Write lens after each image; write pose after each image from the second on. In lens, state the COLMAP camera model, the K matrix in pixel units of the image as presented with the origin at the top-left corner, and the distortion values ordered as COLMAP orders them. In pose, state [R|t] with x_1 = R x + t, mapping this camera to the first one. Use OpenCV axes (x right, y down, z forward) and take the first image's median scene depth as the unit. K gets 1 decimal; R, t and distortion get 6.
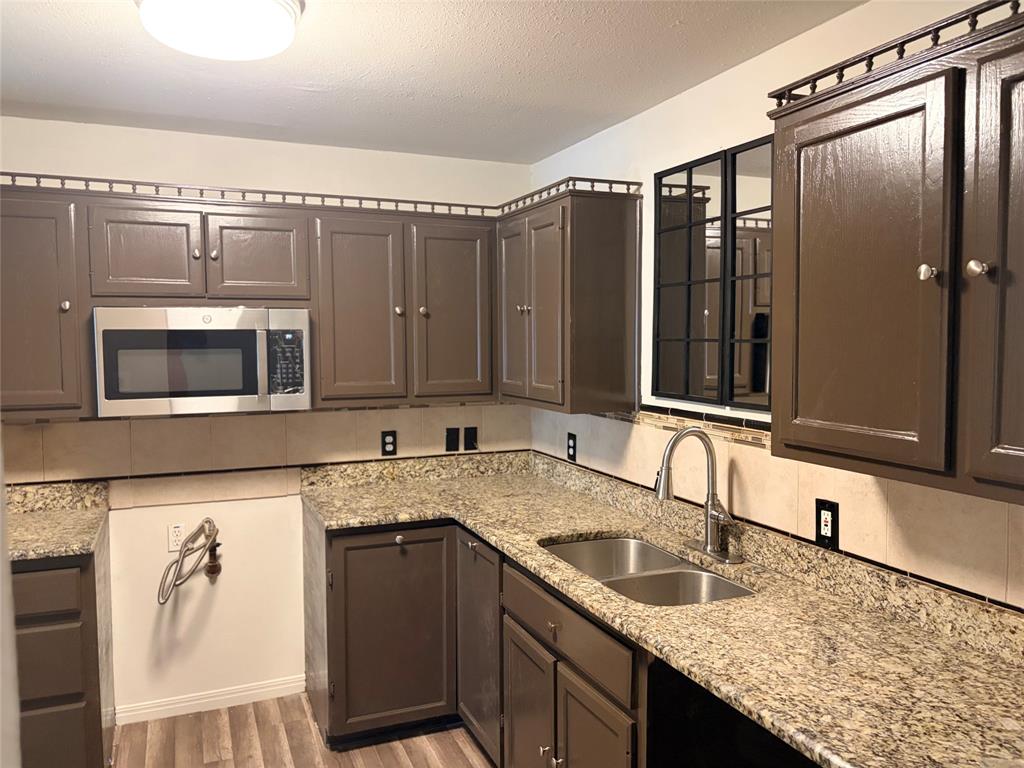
lens RADIAL K [[791.6, 0, 534.3], [0, 791.6, 371.7], [0, 0, 1]] dist [0.003370, 0.006410]
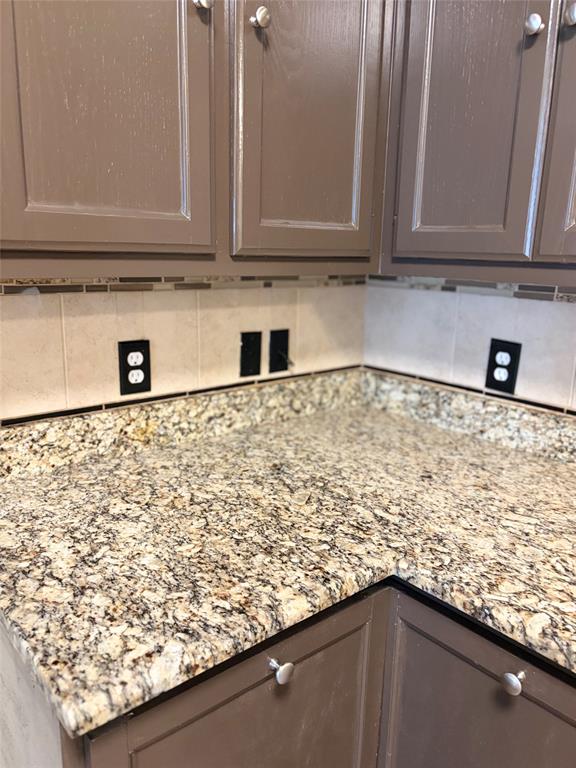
lens RADIAL K [[583.2, 0, 284.9], [0, 583.2, 394.0], [0, 0, 1]] dist [0.028917, -0.034522]
pose [[0.959095, -0.042860, 0.279822, -0.258279], [-0.013954, 0.980113, 0.197949, 0.049411], [-0.282741, -0.193756, 0.939423, 0.863920]]
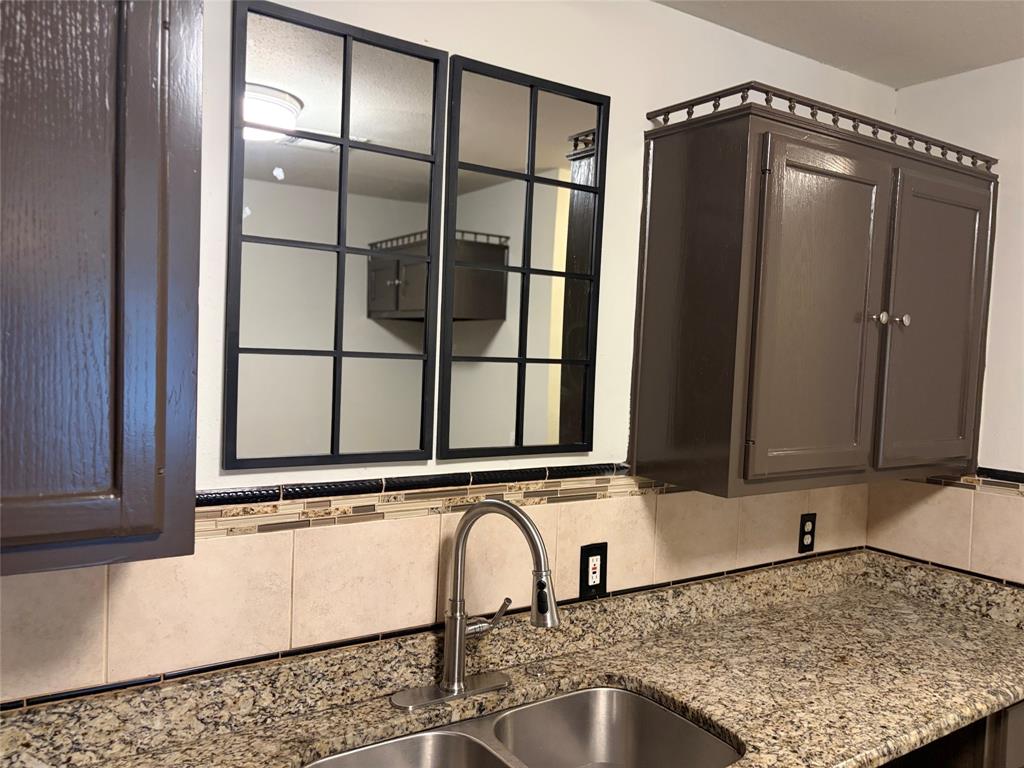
lens RADIAL K [[777.6, 0, 512.0], [0, 777.6, 384.0], [0, 0, 1]] dist [0.028917, -0.034522]
pose [[-0.159323, -0.051845, 0.985864, -0.357672], [0.006136, 0.998549, 0.053504, -0.047402], [-0.987207, 0.014573, -0.158774, 0.968286]]
